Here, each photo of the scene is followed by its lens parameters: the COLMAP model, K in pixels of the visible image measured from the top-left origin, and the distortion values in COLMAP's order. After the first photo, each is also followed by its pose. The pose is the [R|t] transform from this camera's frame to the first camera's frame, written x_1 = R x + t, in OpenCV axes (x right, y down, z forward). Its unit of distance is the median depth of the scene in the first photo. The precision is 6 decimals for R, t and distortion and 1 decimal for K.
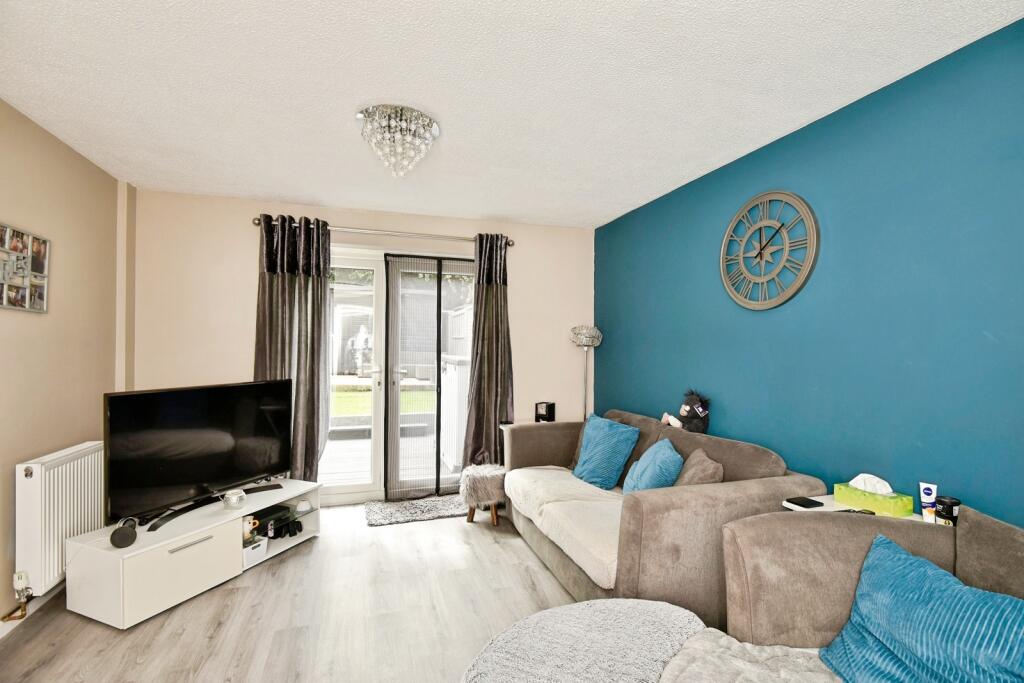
lens RADIAL K [[469.1, 0, 518.6], [0, 469.1, 343.5], [0, 0, 1]] dist [-0.012775, -0.000650]
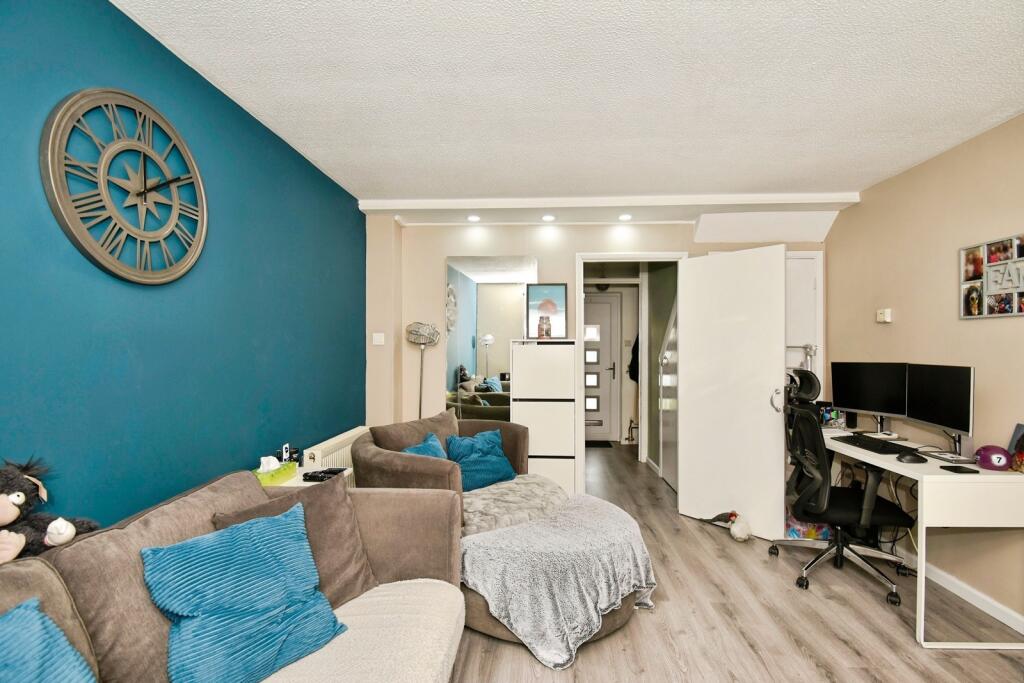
lens RADIAL K [[469.1, 0, 518.6], [0, 469.1, 343.5], [0, 0, 1]] dist [-0.012775, -0.000650]
pose [[-0.938366, 0.001598, 0.345639, -0.170640], [-0.004125, 0.999866, -0.015822, 0.016018], [-0.345618, -0.016272, -0.938234, 1.398324]]
